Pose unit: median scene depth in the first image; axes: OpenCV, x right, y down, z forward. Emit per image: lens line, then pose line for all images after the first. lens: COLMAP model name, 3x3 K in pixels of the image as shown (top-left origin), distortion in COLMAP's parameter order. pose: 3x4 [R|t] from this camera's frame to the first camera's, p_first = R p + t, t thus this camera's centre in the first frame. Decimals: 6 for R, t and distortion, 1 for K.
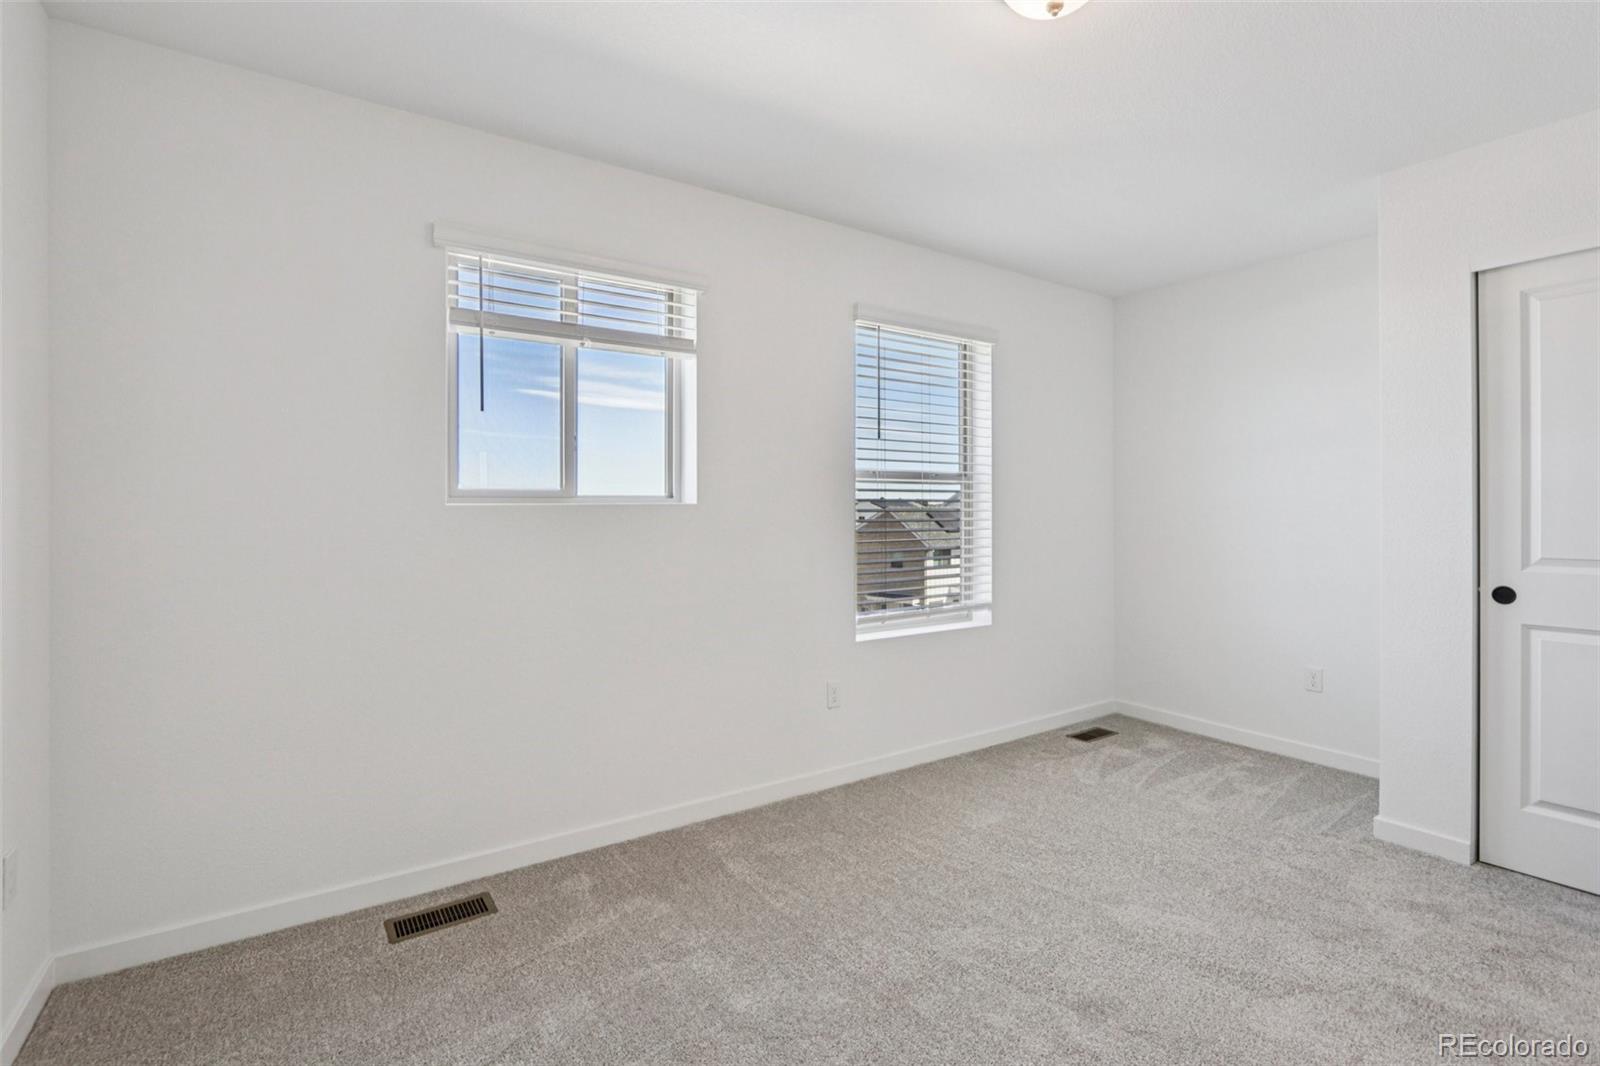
lens RADIAL K [[750.1, 0, 794.6], [0, 750.1, 520.1], [0, 0, 1]] dist [-0.013311, 0.000345]
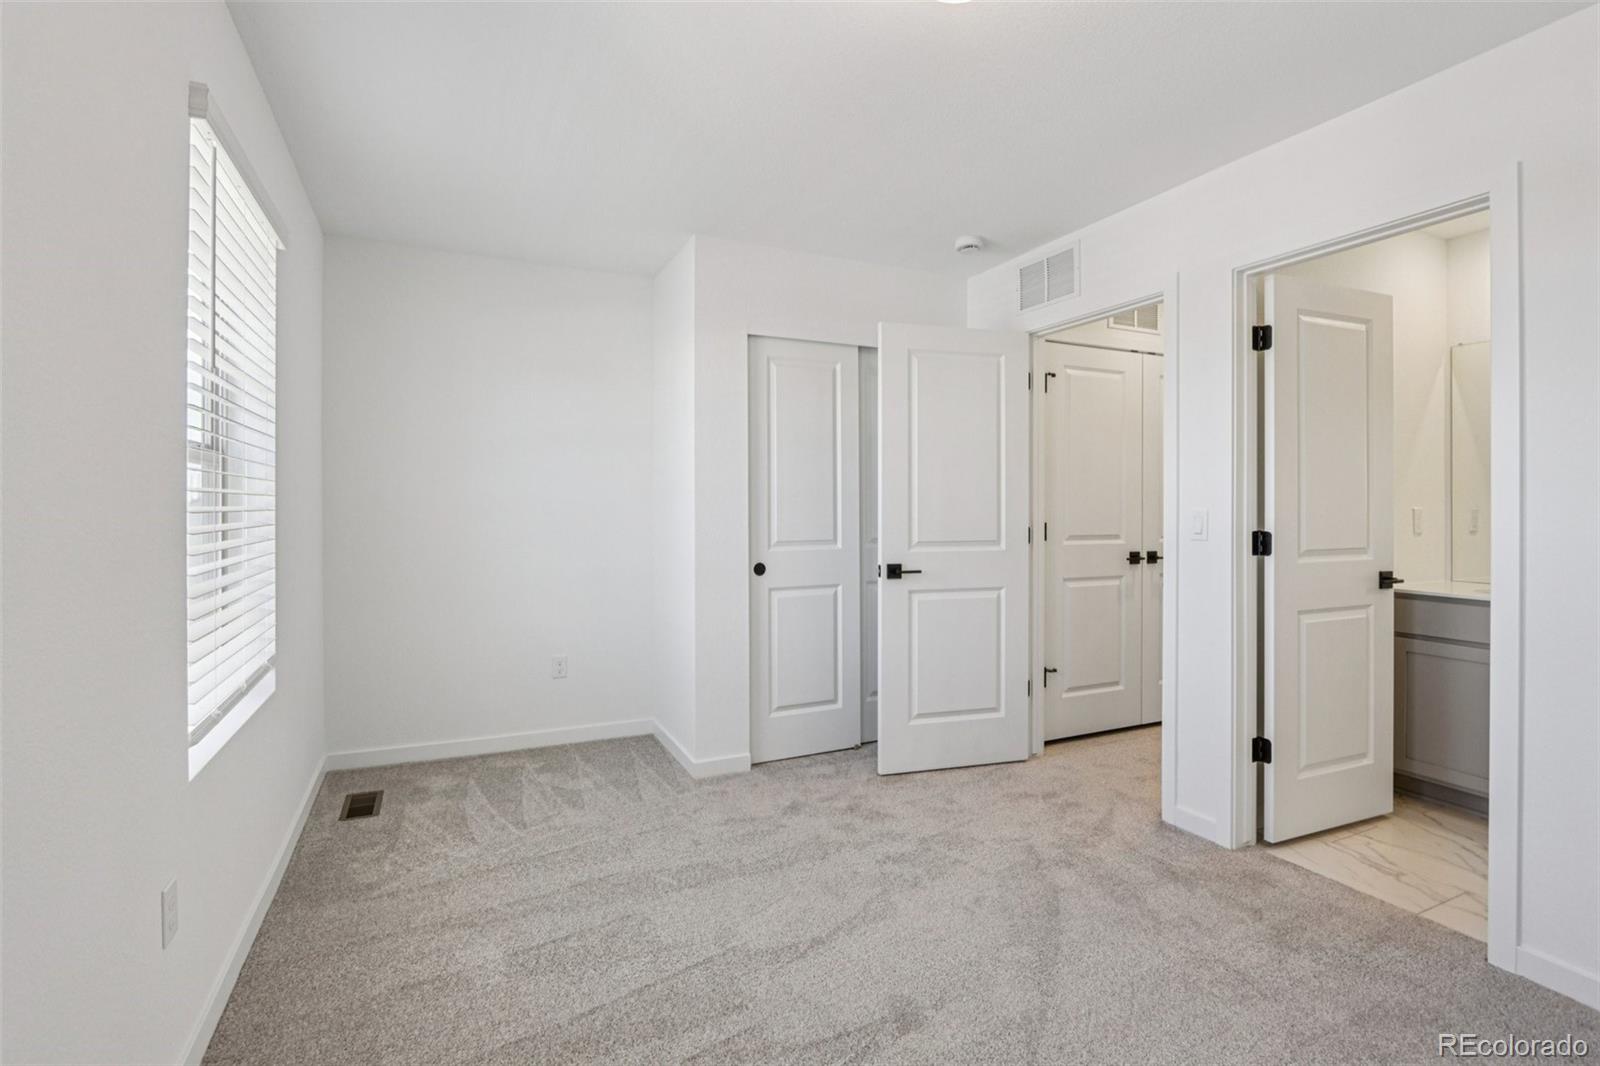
lens RADIAL K [[750.1, 0, 804.8], [0, 750.1, 516.4], [0, 0, 1]] dist [-0.013311, 0.000345]
pose [[0.130753, -0.008444, 0.991379, -0.333391], [0.000647, 0.999964, 0.008431, -0.007212], [-0.991415, -0.000461, 0.130754, 0.561393]]
